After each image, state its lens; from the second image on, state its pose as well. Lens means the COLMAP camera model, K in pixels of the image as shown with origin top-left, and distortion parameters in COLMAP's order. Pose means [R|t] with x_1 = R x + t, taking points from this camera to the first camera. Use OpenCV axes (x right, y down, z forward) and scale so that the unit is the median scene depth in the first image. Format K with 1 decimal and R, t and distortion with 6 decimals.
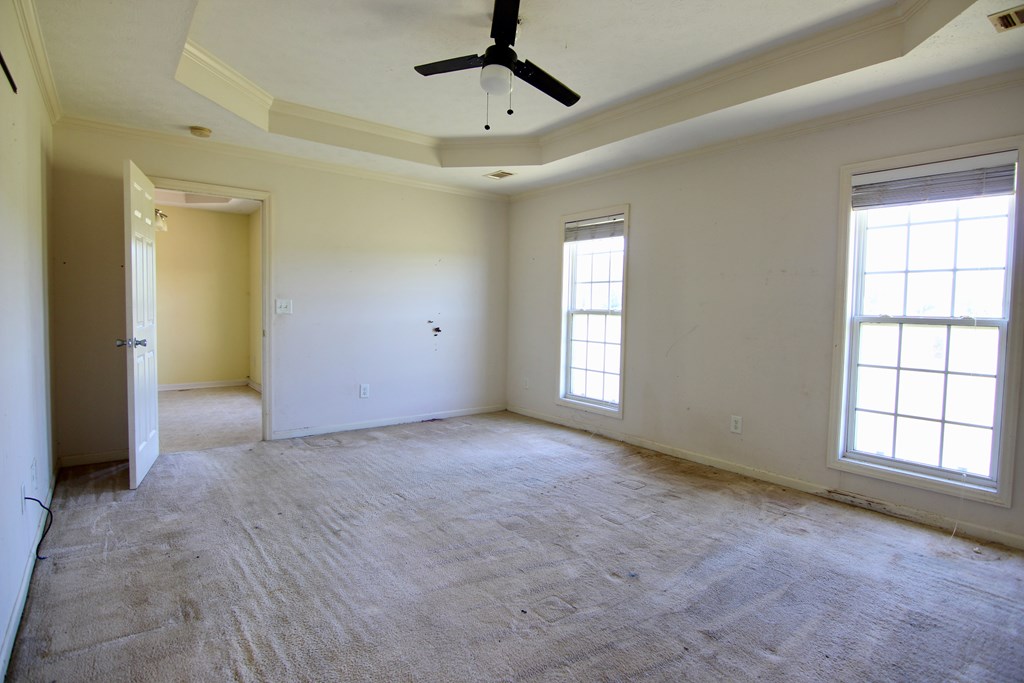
lens RADIAL K [[529.5, 0, 514.7], [0, 529.5, 331.3], [0, 0, 1]] dist [-0.004600, -0.009512]
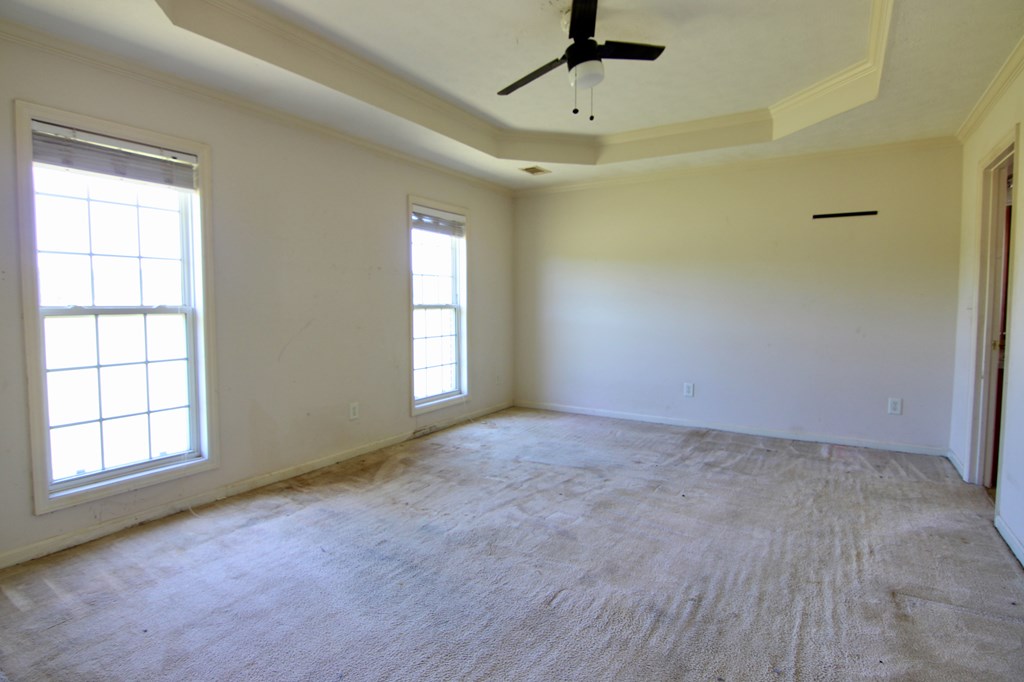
lens RADIAL K [[529.5, 0, 517.4], [0, 529.5, 334.0], [0, 0, 1]] dist [-0.004600, -0.009512]
pose [[-0.359492, -0.072031, 0.930364, -0.667335], [0.039395, 0.994956, 0.092254, -0.060781], [-0.932316, 0.069816, -0.354841, 1.068994]]
